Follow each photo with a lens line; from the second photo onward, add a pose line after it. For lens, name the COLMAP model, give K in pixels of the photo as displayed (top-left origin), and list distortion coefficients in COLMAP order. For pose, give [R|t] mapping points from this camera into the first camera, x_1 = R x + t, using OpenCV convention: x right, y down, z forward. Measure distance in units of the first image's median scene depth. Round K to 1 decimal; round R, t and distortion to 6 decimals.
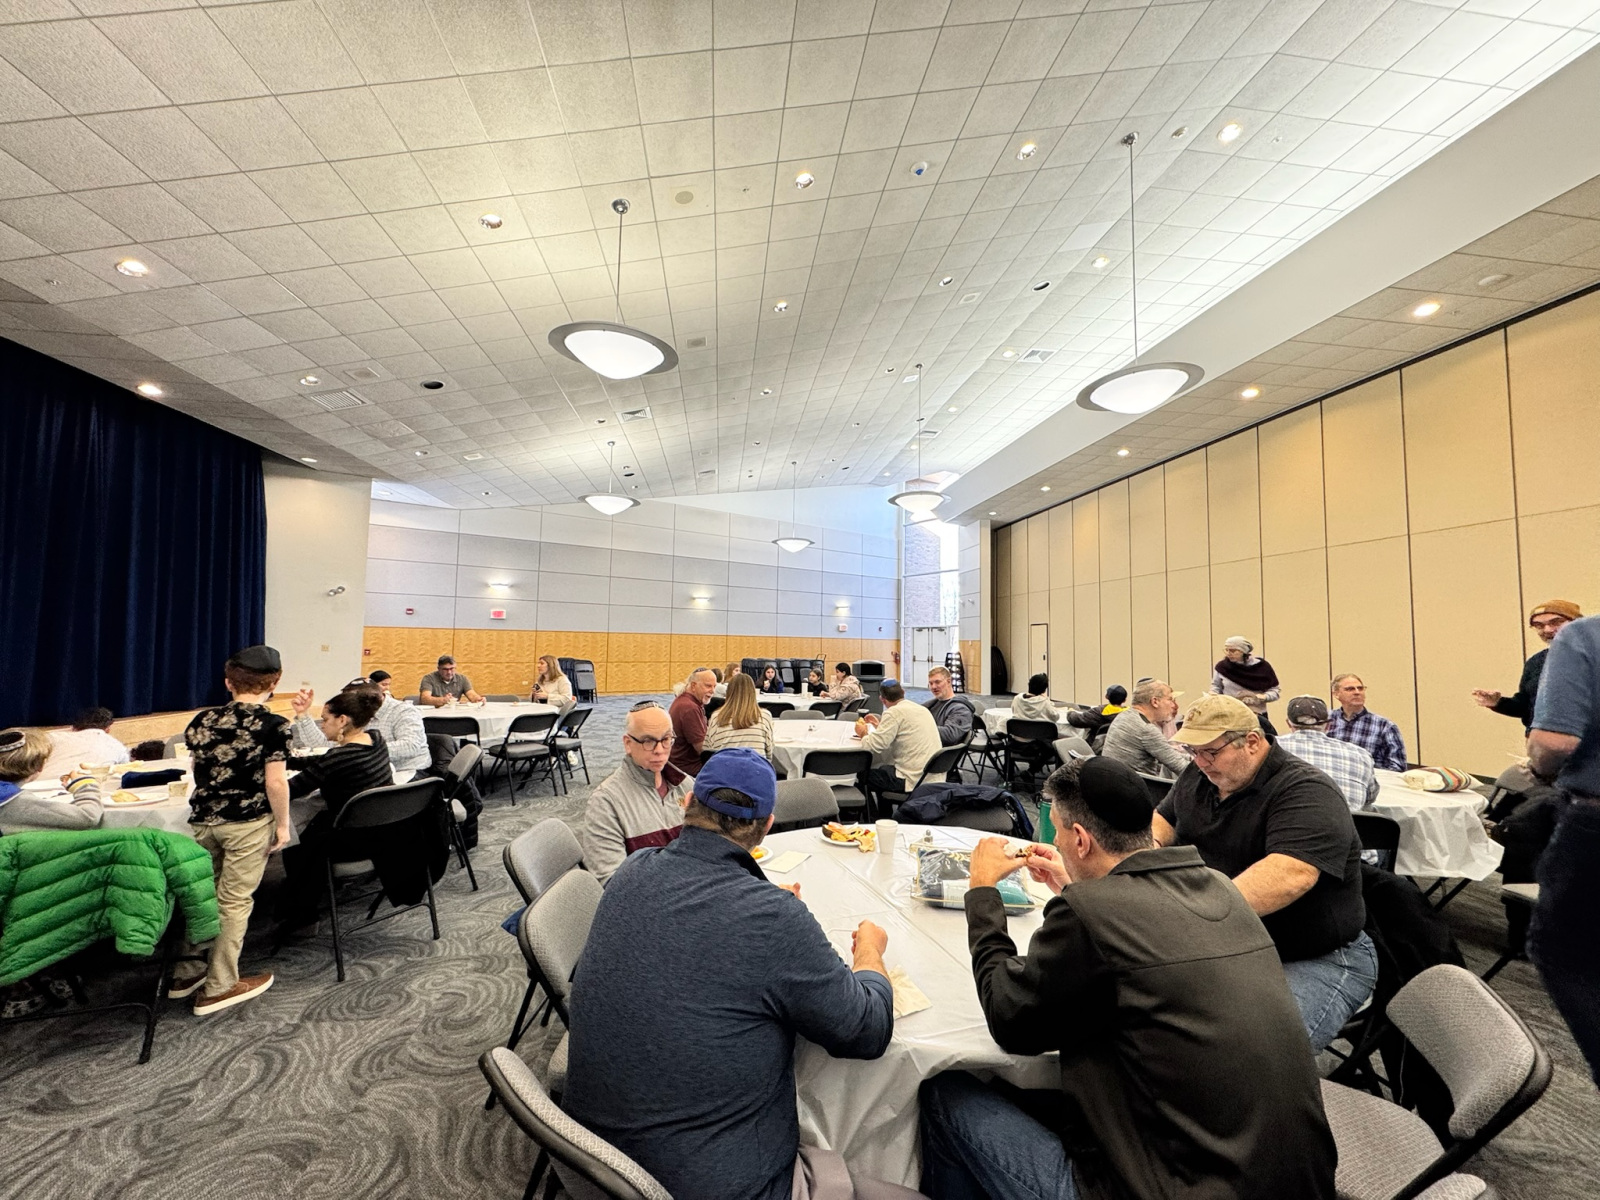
lens RADIAL K [[635.3, 0, 797.4], [0, 635.3, 597.6], [0, 0, 1]] dist [-0.002176, -0.000574]
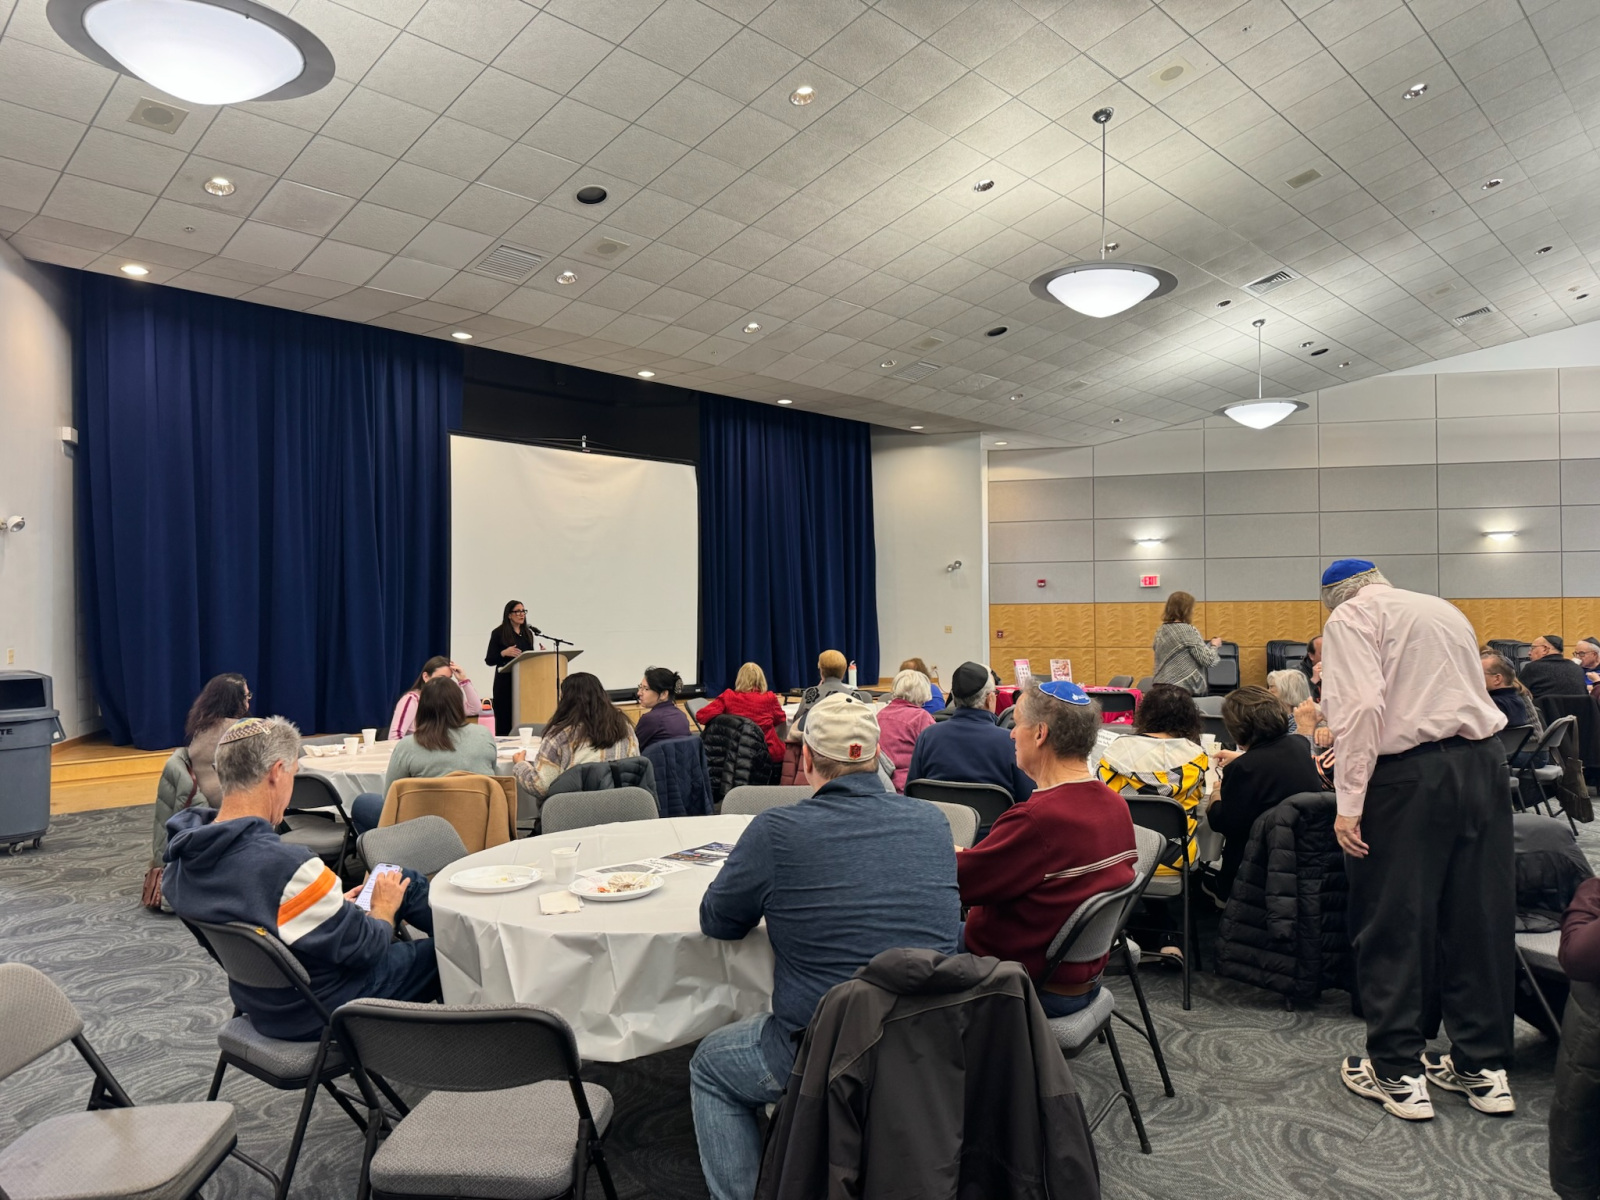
lens RADIAL K [[1123.4, 0, 810.1], [0, 1123.4, 603.9], [0, 0, 1]] dist [0.065225, -0.075840]
pose [[0.659718, -0.033551, -0.750764, 0.312181], [0.075008, 0.996954, 0.021359, -0.005896], [0.747761, -0.070405, 0.660225, -0.195141]]
